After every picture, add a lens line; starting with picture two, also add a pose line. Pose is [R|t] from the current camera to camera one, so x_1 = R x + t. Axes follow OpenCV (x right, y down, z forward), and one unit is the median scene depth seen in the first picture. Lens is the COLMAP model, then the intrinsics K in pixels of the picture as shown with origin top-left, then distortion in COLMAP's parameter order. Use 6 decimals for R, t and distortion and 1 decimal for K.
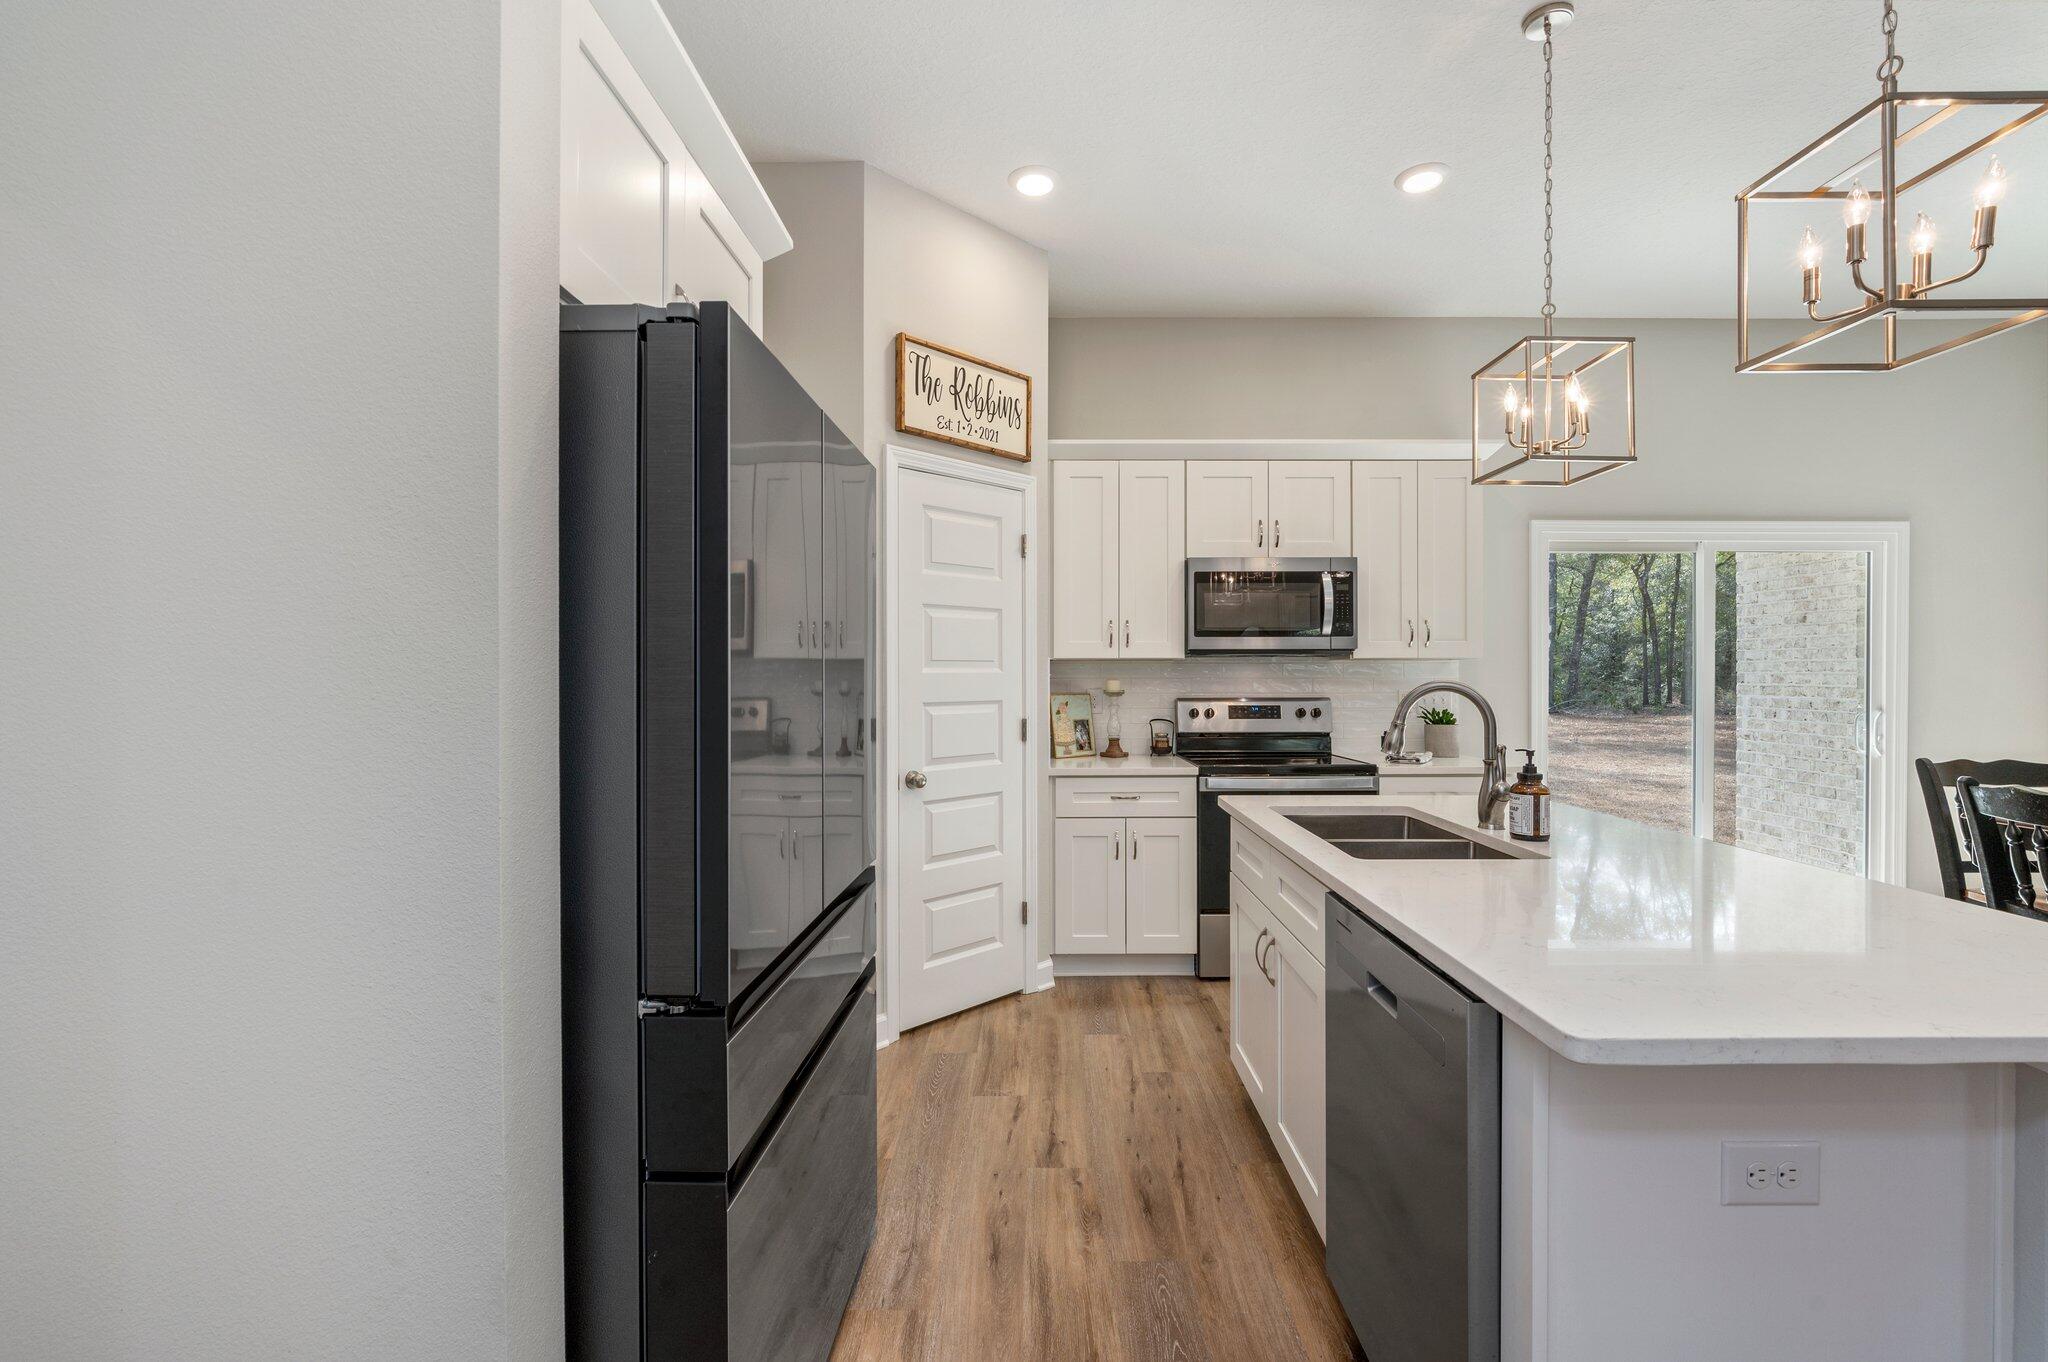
lens RADIAL K [[865.0, 0, 1030.7], [0, 865.0, 673.4], [0, 0, 1]] dist [-0.000701, 0.000243]
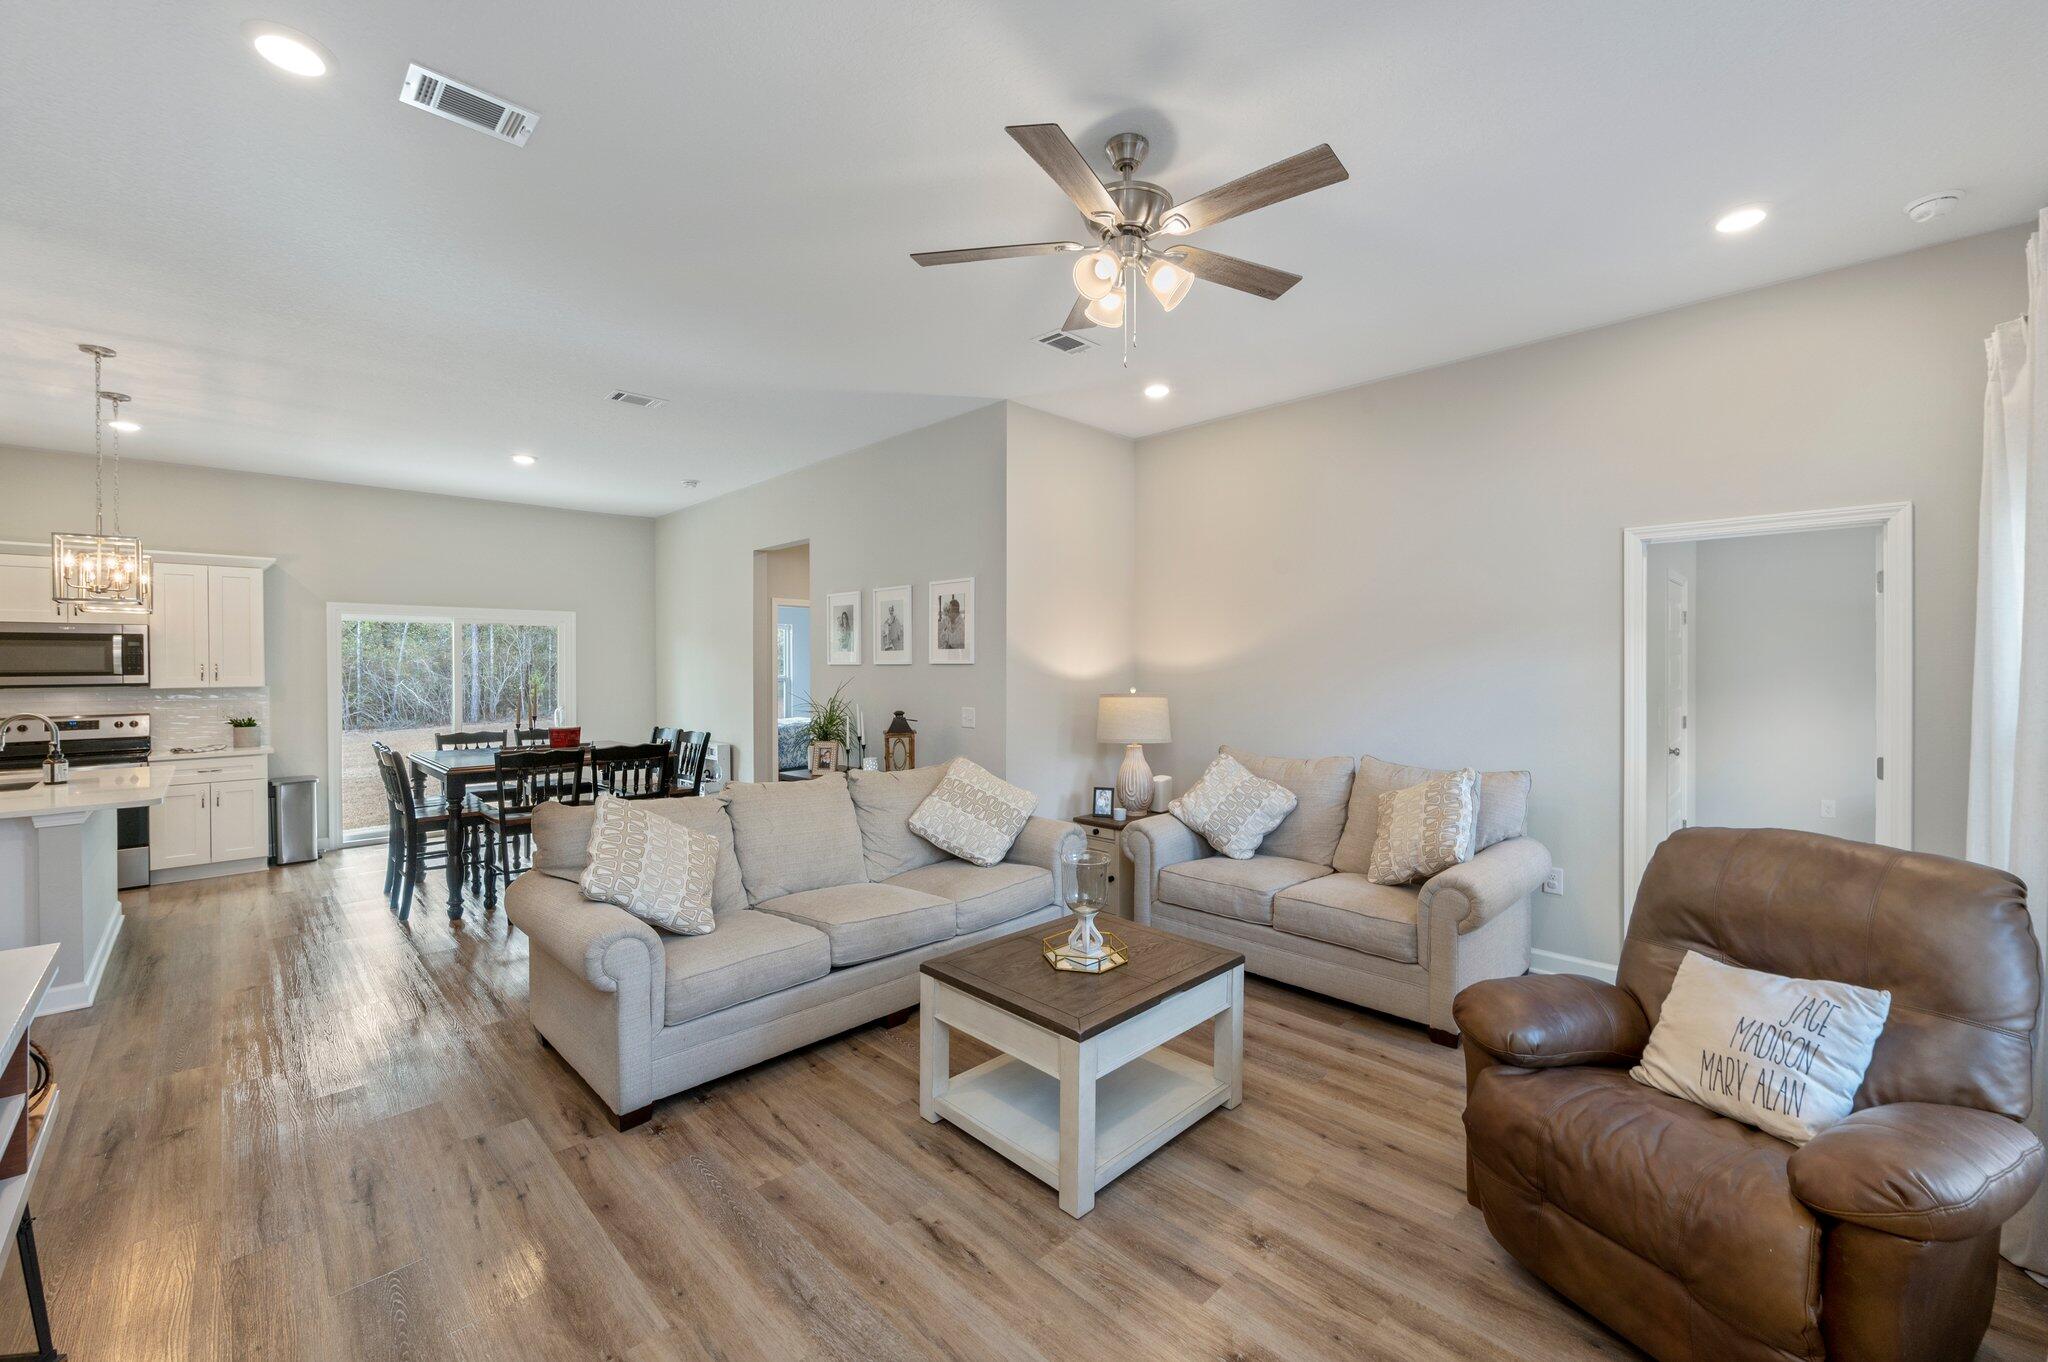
lens RADIAL K [[824.9, 0, 1023.0], [0, 824.9, 665.3], [0, 0, 1]] dist [-0.002183, -0.000395]
pose [[0.703526, -0.006668, 0.710638, 0.485632], [0.006040, 0.999976, 0.003404, -0.062508], [-0.710644, 0.001898, 0.703549, -1.338447]]
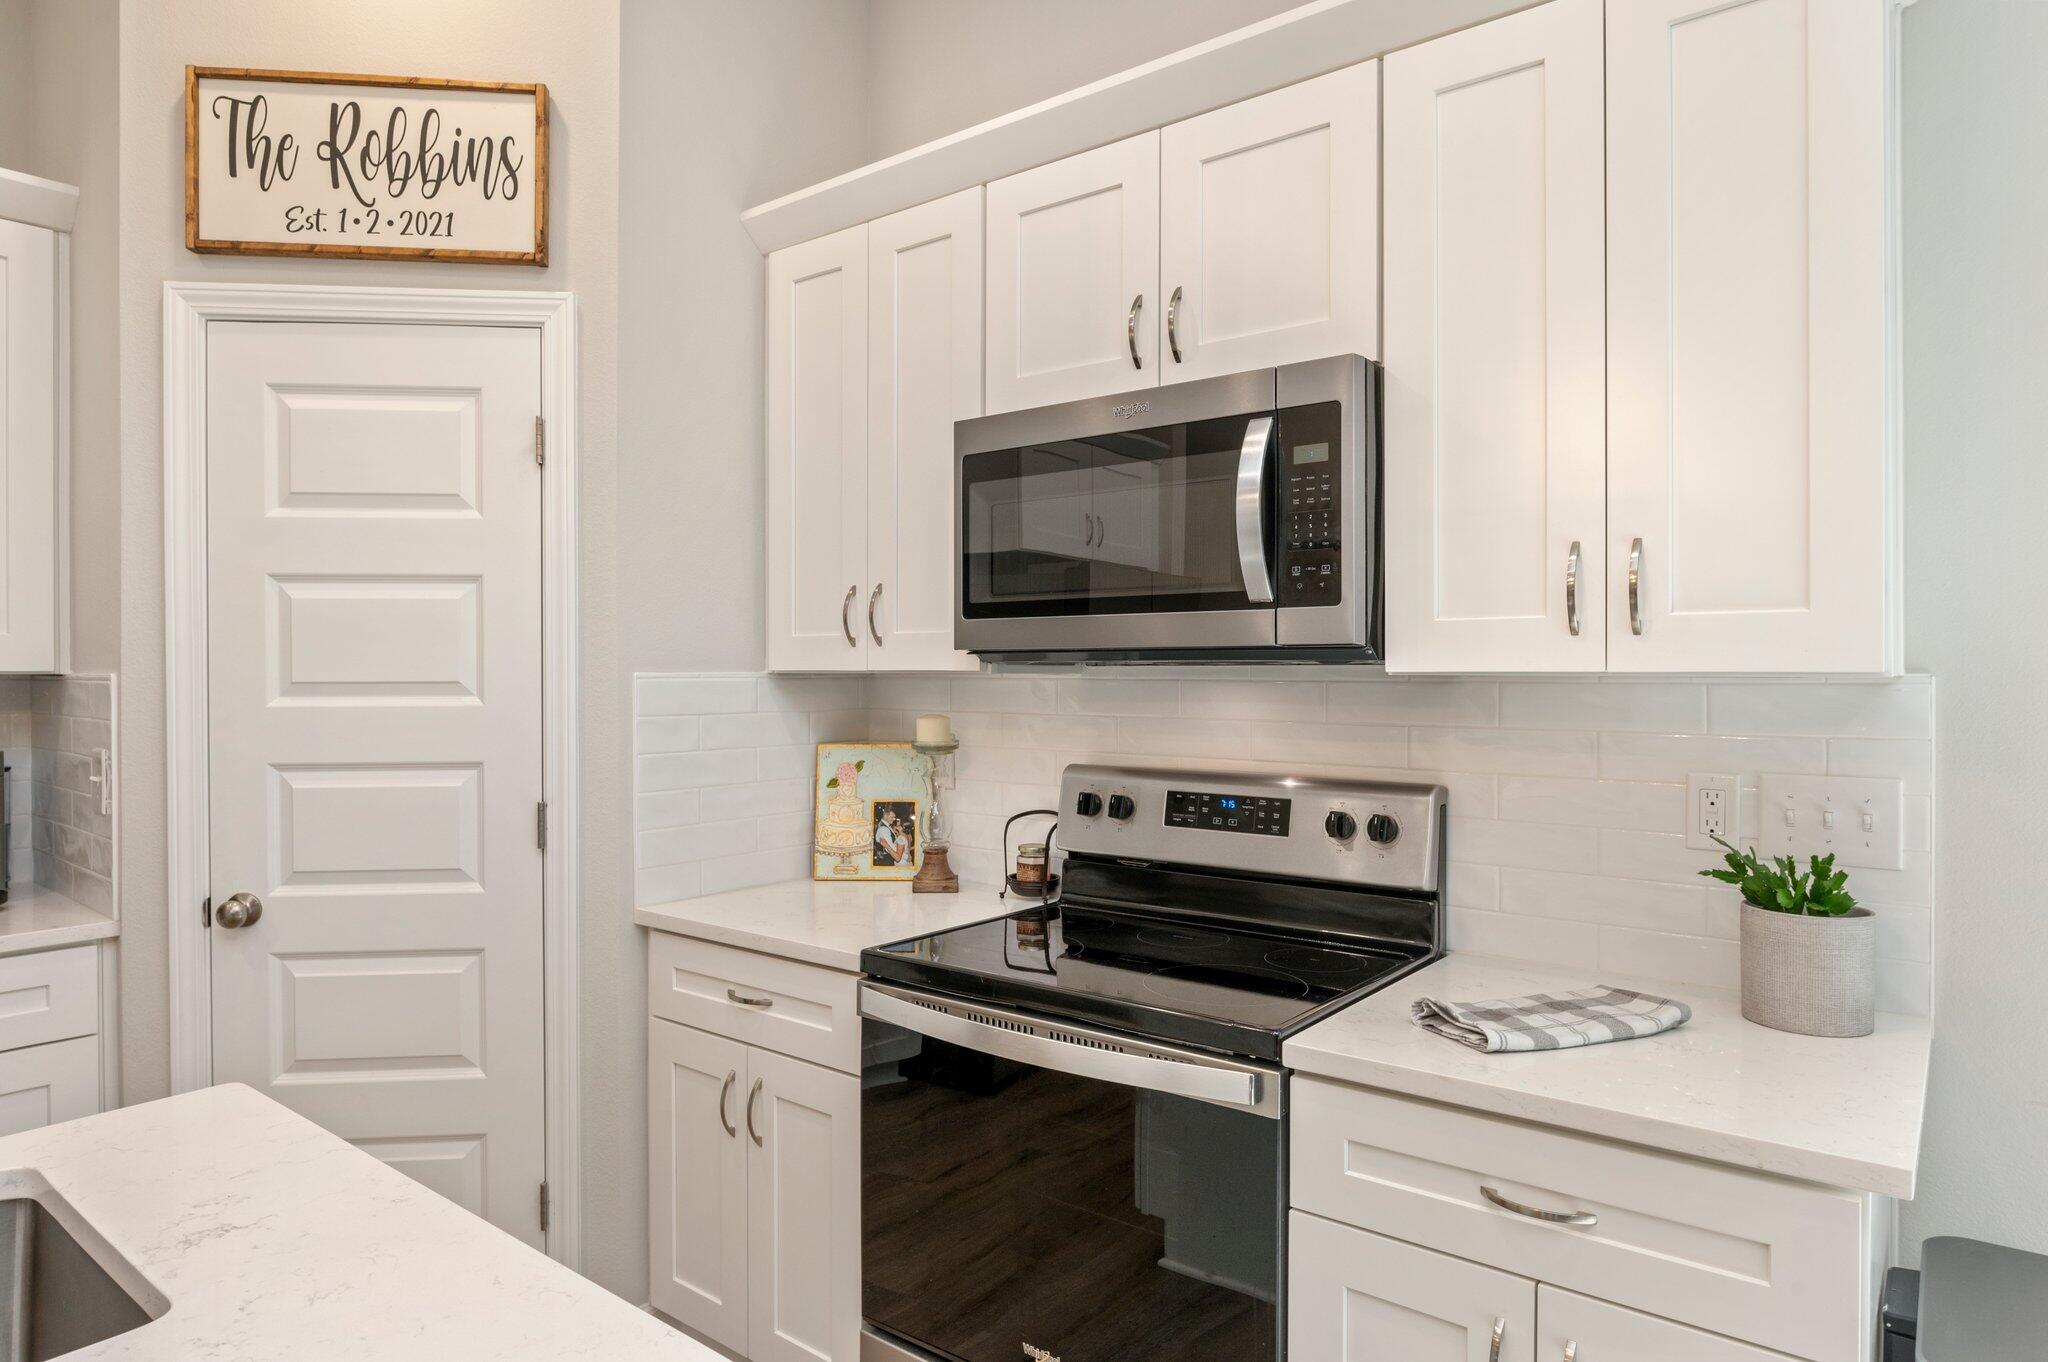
lens RADIAL K [[1197.8, 0, 1035.5], [0, 1197.8, 667.6], [0, 0, 1]] dist [-0.001274, -0.003634]
pose [[0.784726, 0.000600, -0.619843, 0.624173], [0.000121, 0.999999, 0.001121, -0.022717], [0.619843, -0.000955, 0.784725, 0.654682]]
